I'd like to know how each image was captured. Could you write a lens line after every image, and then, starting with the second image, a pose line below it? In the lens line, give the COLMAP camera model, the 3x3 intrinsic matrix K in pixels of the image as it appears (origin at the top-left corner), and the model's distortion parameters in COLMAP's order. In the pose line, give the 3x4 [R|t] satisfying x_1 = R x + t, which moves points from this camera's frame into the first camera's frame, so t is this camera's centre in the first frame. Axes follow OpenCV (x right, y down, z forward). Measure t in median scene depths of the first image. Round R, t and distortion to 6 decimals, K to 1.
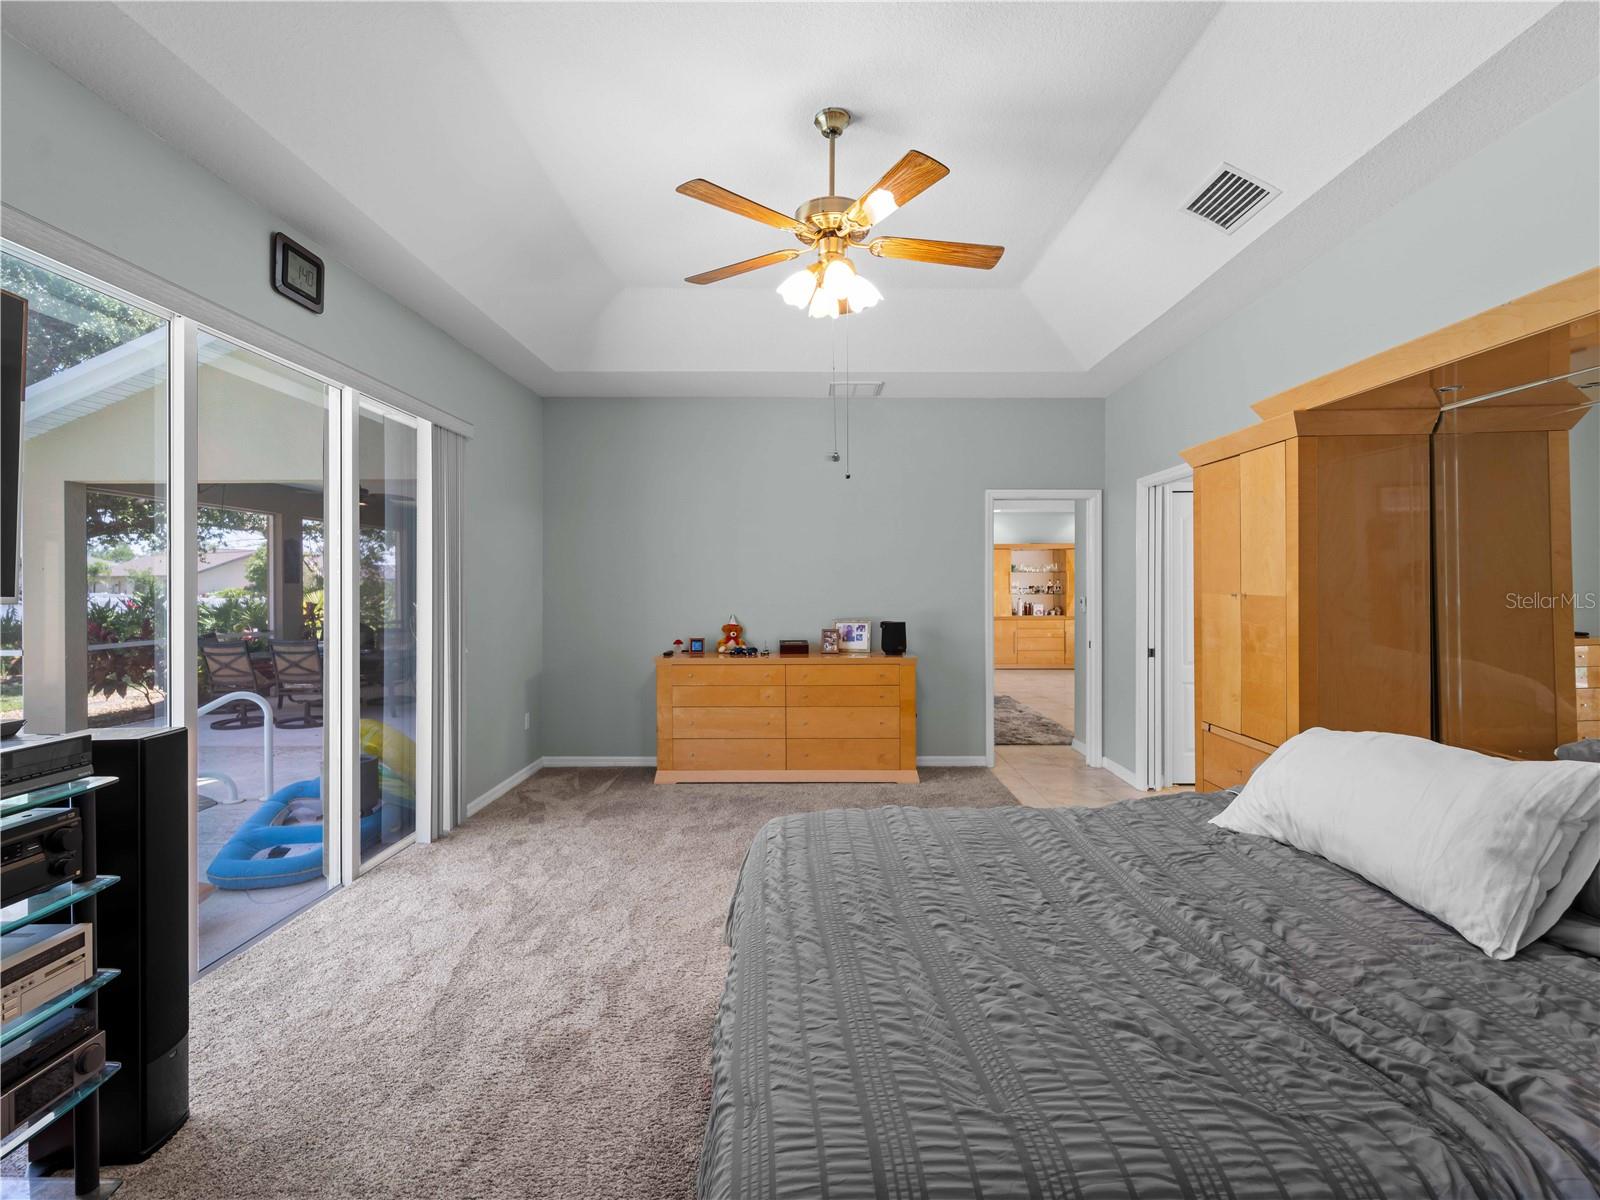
lens RADIAL K [[721.1, 0, 804.5], [0, 721.1, 604.9], [0, 0, 1]] dist [0.001910, -0.000499]
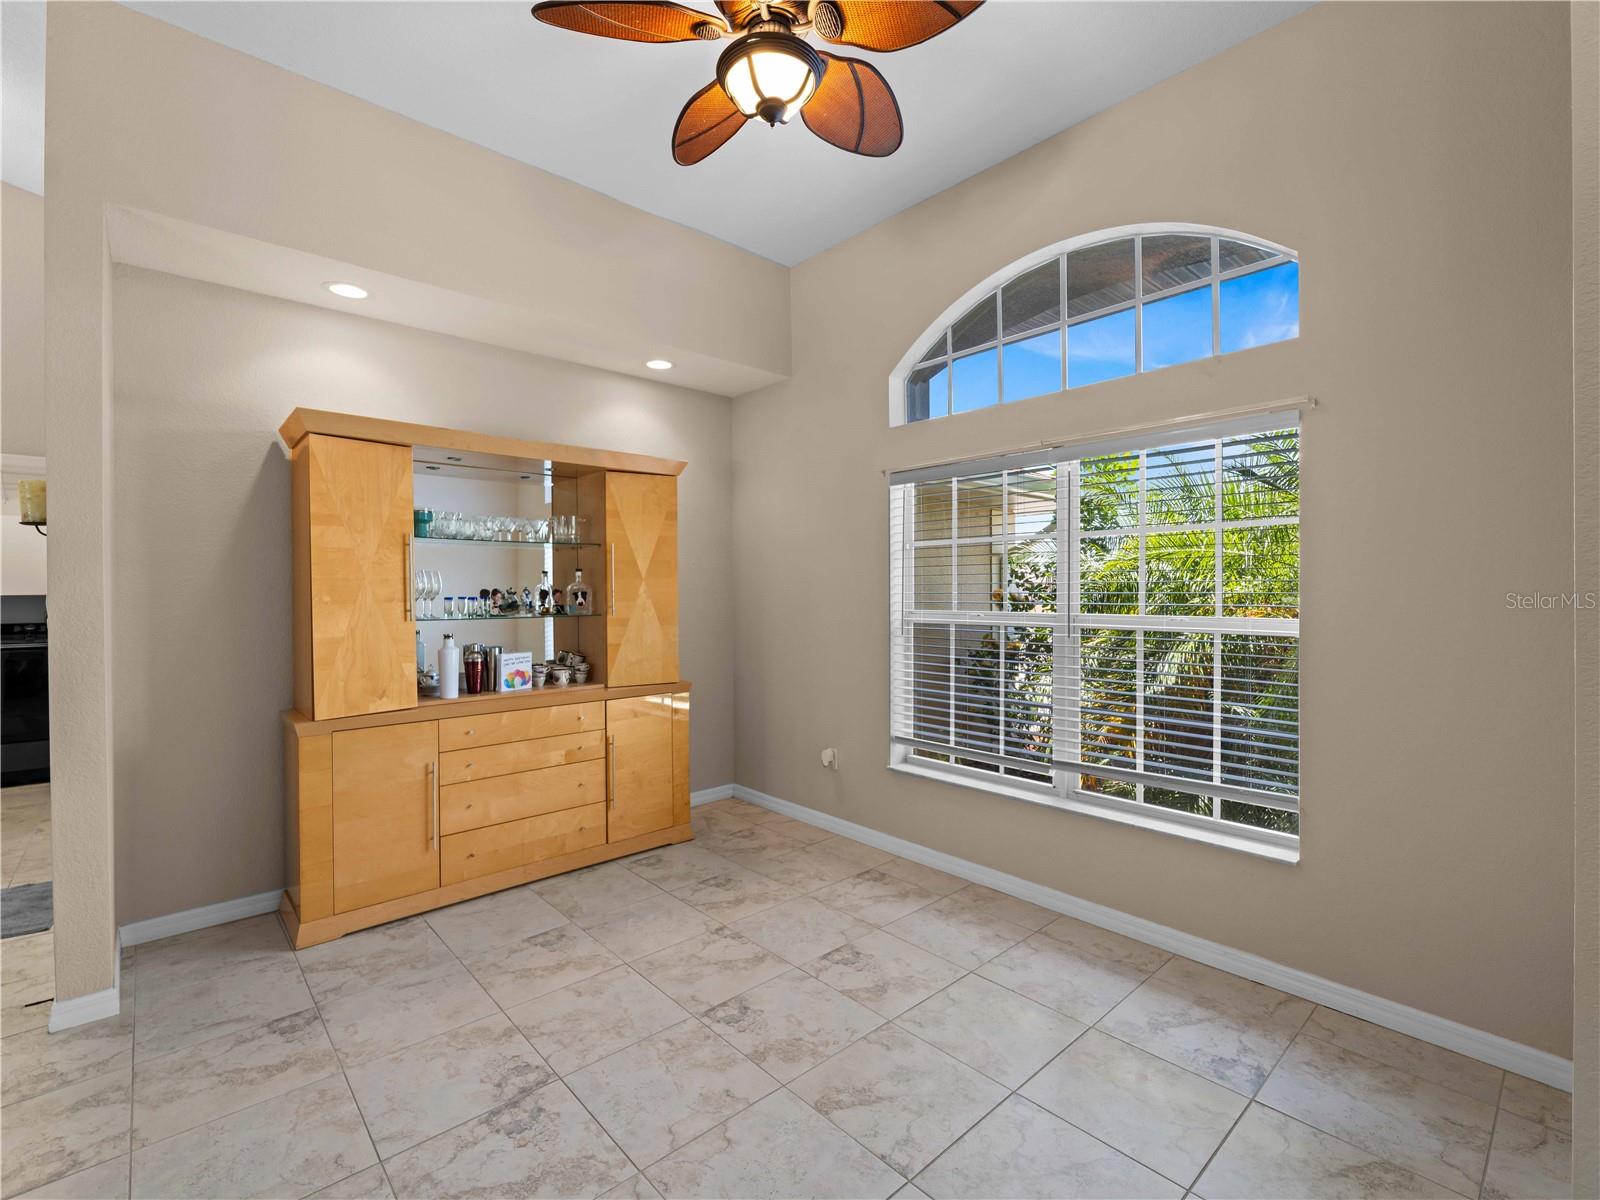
lens RADIAL K [[721.1, 0, 804.5], [0, 721.1, 604.9], [0, 0, 1]] dist [0.001910, -0.000499]
pose [[0.726780, -0.013635, 0.686735, 0.208643], [0.006878, 0.999897, 0.012574, -0.022904], [-0.686836, -0.004415, 0.726799, 0.706964]]
